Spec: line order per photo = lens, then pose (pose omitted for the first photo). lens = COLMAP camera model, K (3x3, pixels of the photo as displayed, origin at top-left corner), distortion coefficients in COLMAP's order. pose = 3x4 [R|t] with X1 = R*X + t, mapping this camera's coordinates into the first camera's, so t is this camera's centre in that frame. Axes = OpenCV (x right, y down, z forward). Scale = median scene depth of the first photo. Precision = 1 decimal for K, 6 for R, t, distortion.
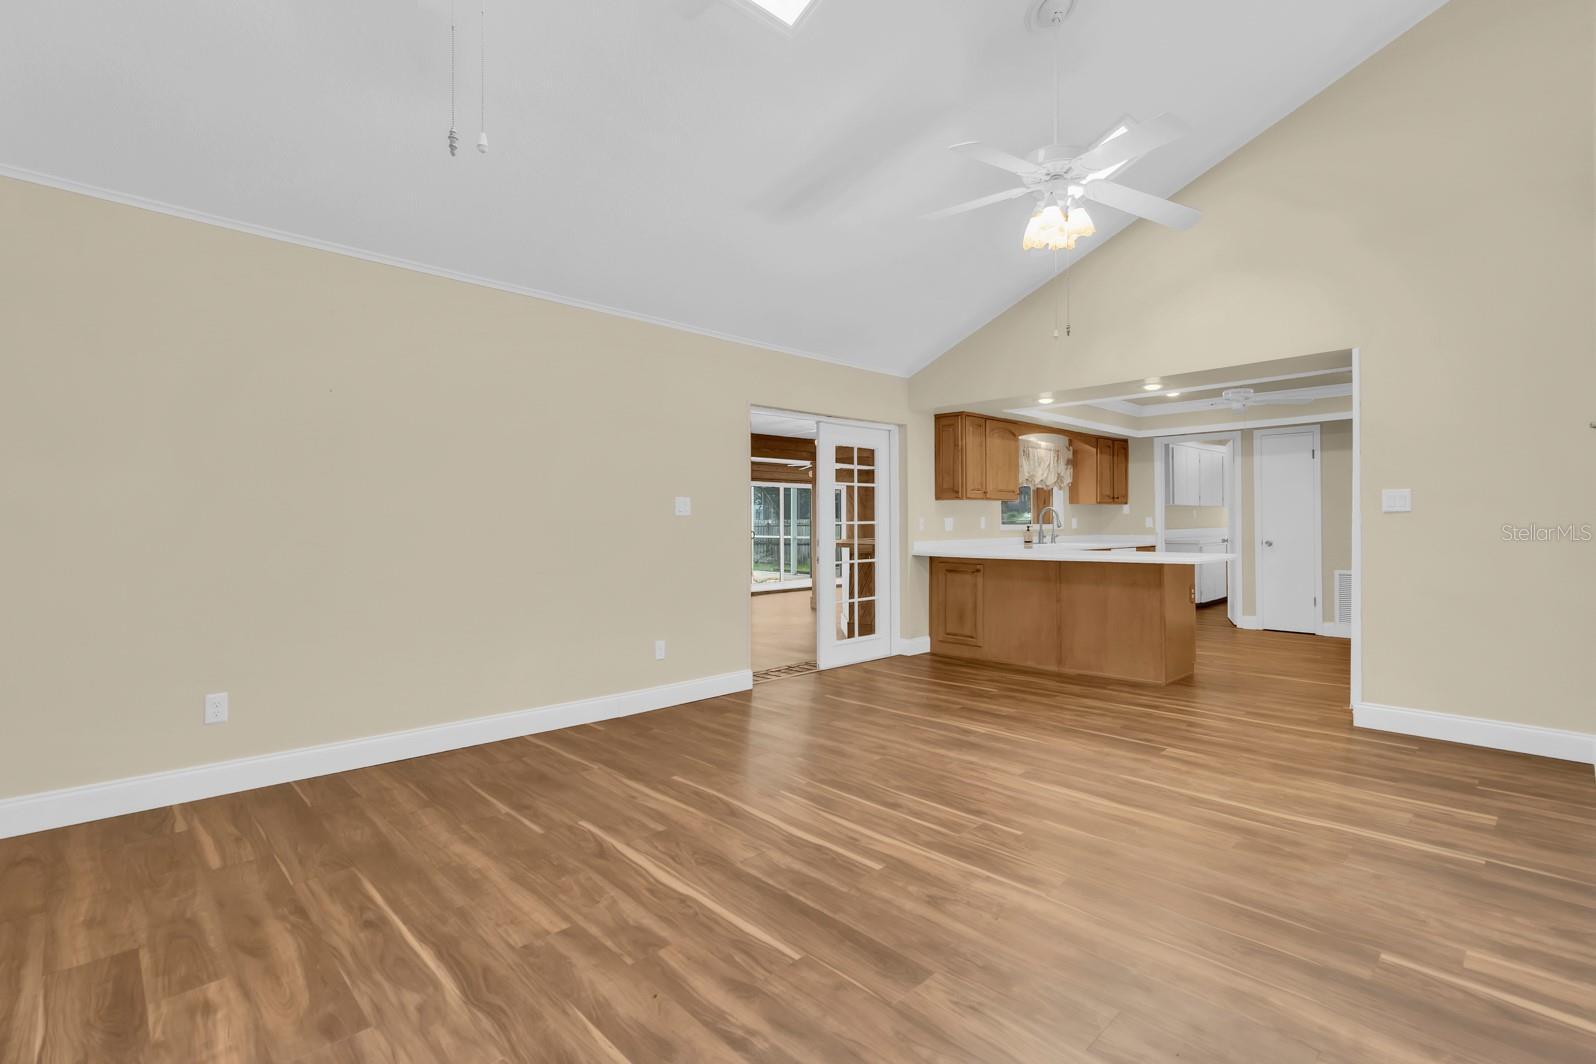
lens RADIAL K [[741.1, 0, 808.7], [0, 741.1, 524.7], [0, 0, 1]] dist [-0.000258, 0.000250]
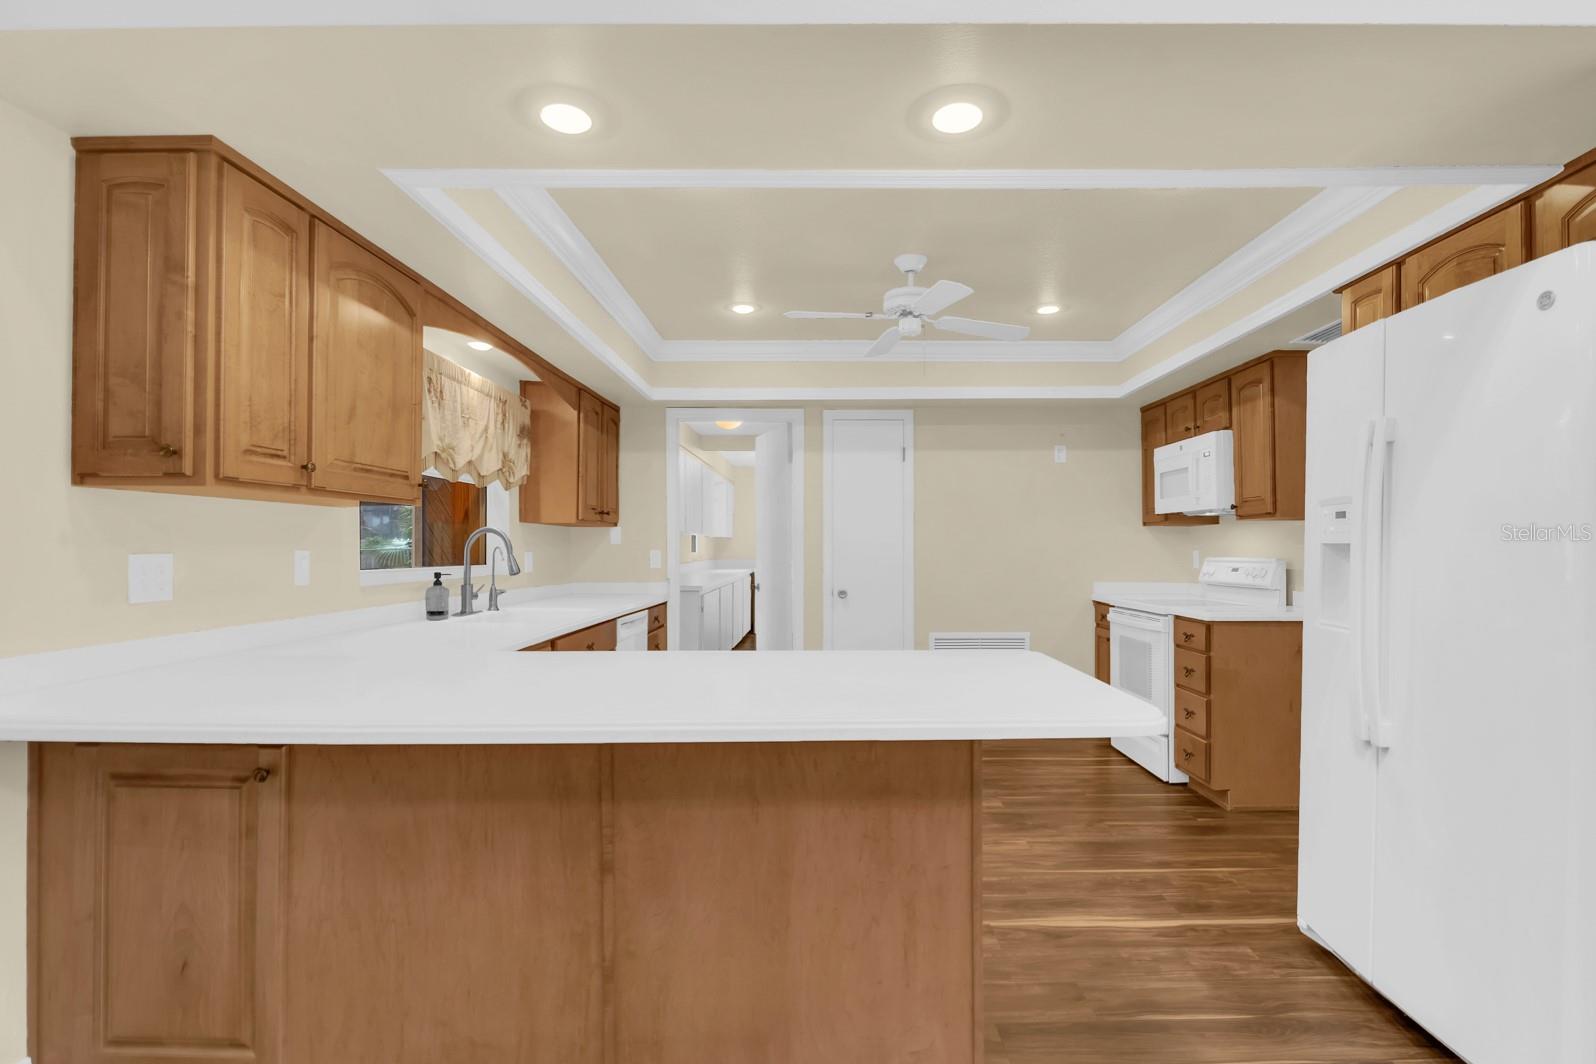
lens RADIAL K [[787.8, 0, 829.9], [0, 787.8, 537.4], [0, 0, 1]] dist [-0.015810, -0.000095]
pose [[0.695643, 0.013976, 0.718251, 0.166566], [-0.000800, 0.999825, -0.018681, -0.011191], [-0.718387, 0.012421, 0.695533, 0.660140]]
